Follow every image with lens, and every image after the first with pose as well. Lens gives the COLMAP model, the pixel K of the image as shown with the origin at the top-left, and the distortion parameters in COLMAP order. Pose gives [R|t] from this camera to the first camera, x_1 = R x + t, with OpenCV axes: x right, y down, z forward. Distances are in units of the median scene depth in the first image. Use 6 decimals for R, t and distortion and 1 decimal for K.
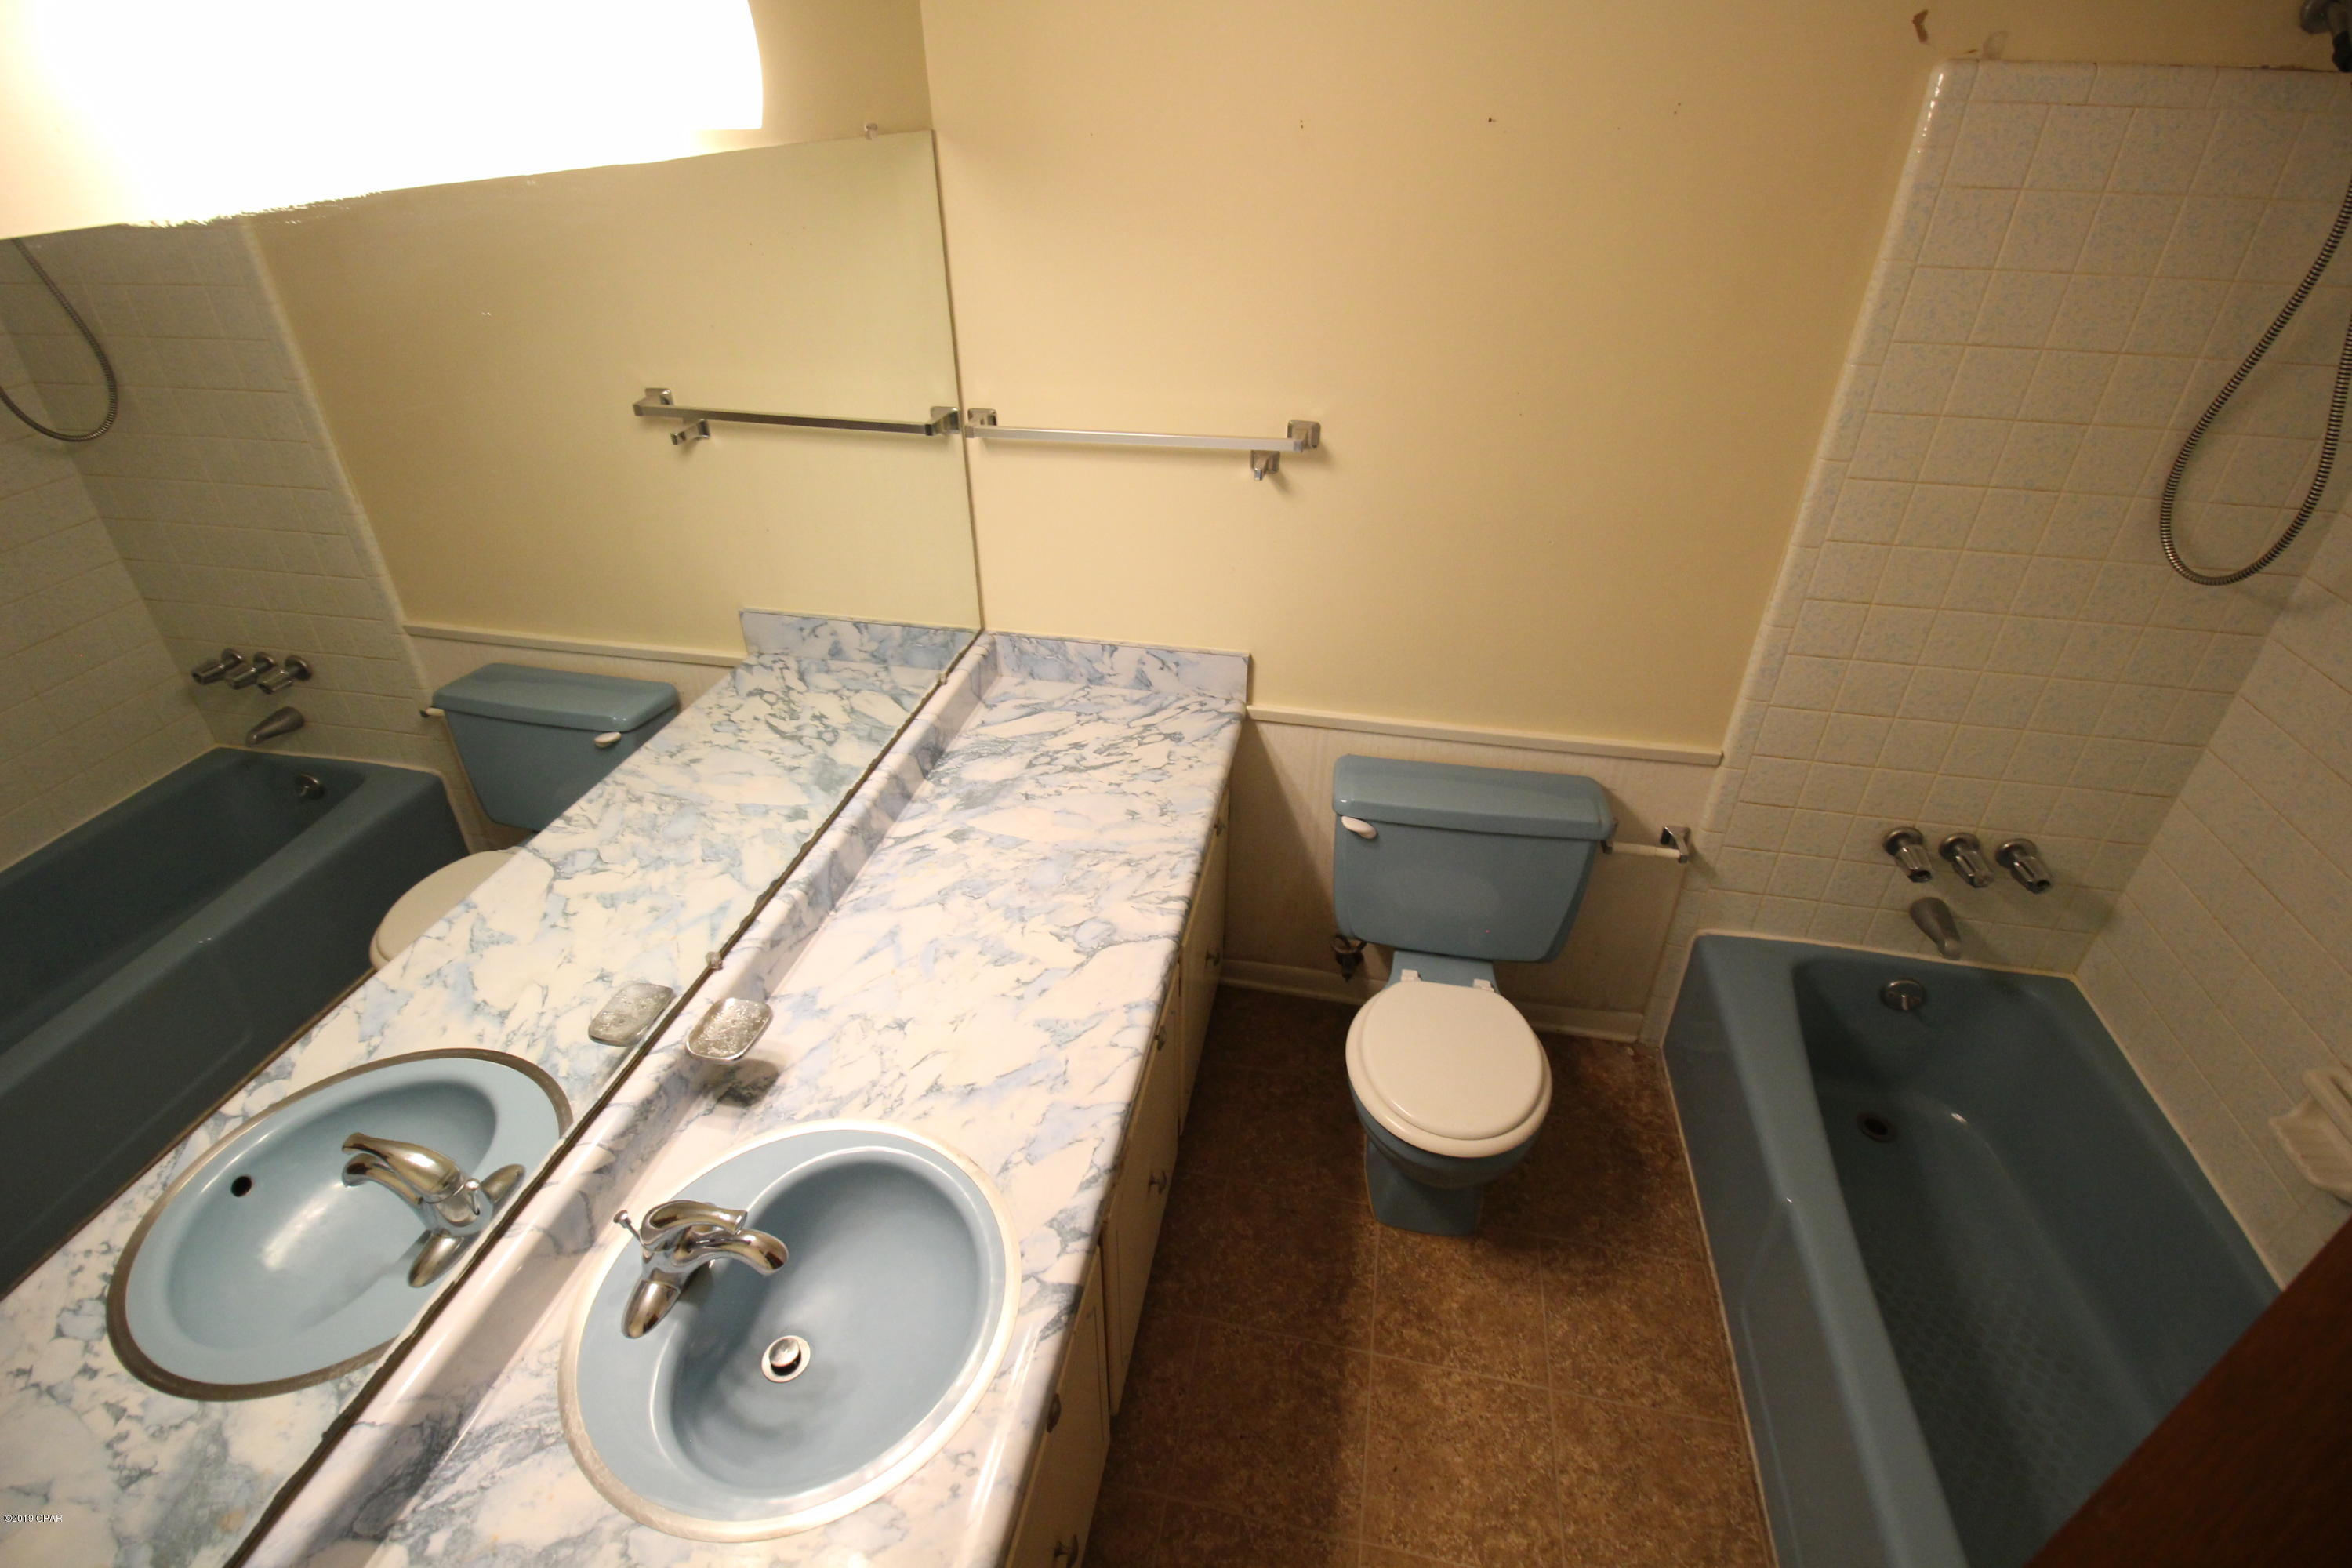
lens RADIAL K [[1095.0, 0, 1157.8], [0, 1095.0, 771.3], [0, 0, 1]] dist [0.003419, -0.015322]
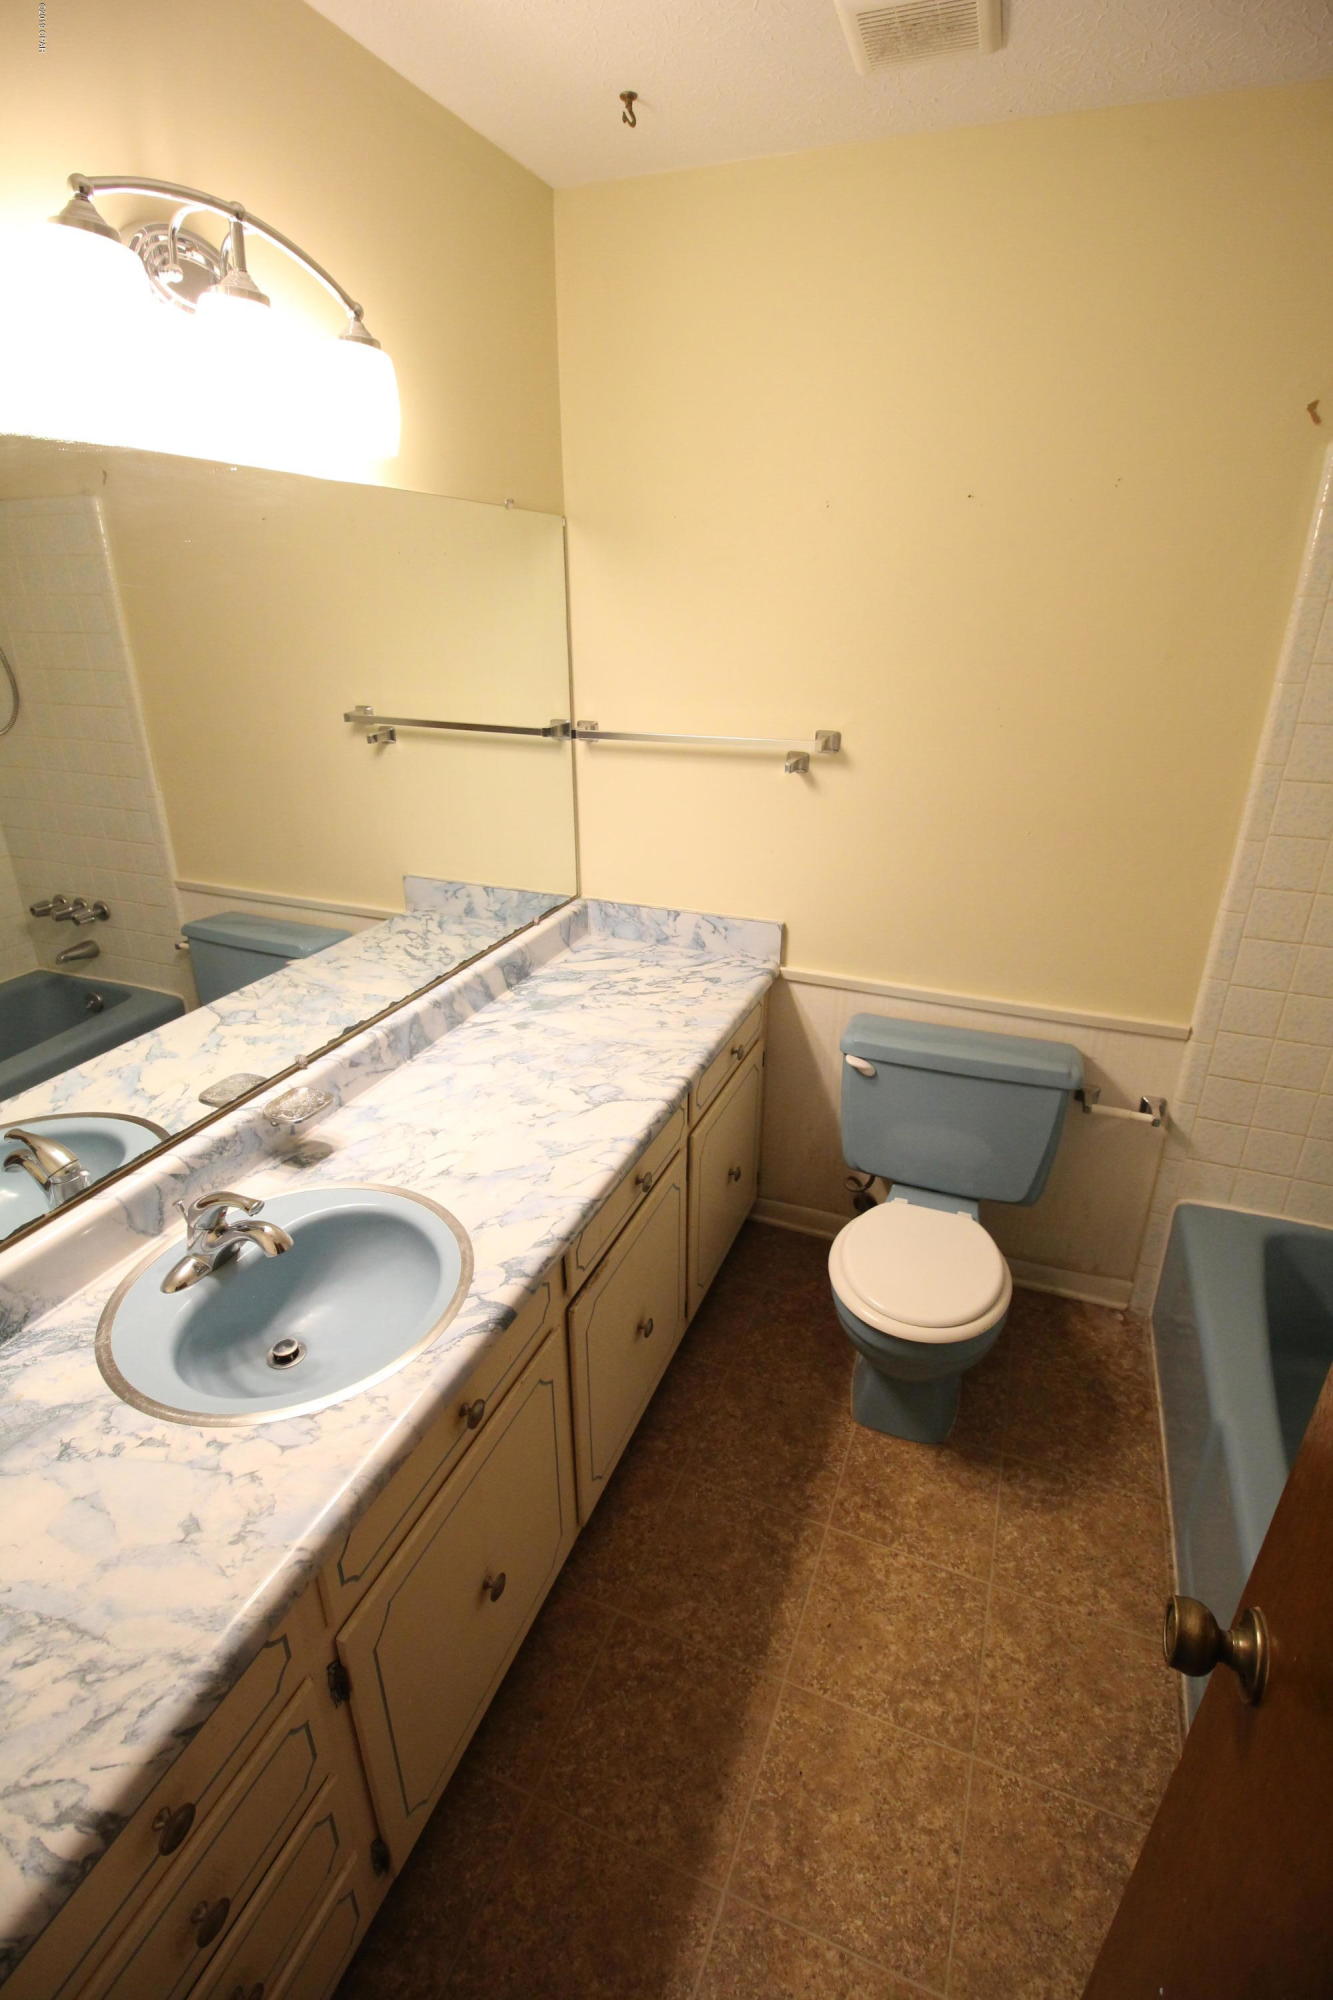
lens RADIAL K [[931.1, 0, 668.4], [0, 931.1, 987.7], [0, 0, 1]] dist [0.003419, -0.015322]
pose [[0.984900, 0.074165, -0.156431, 0.136667], [-0.099173, 0.982340, -0.158663, 0.155722], [0.141902, 0.171781, 0.974862, -0.024753]]
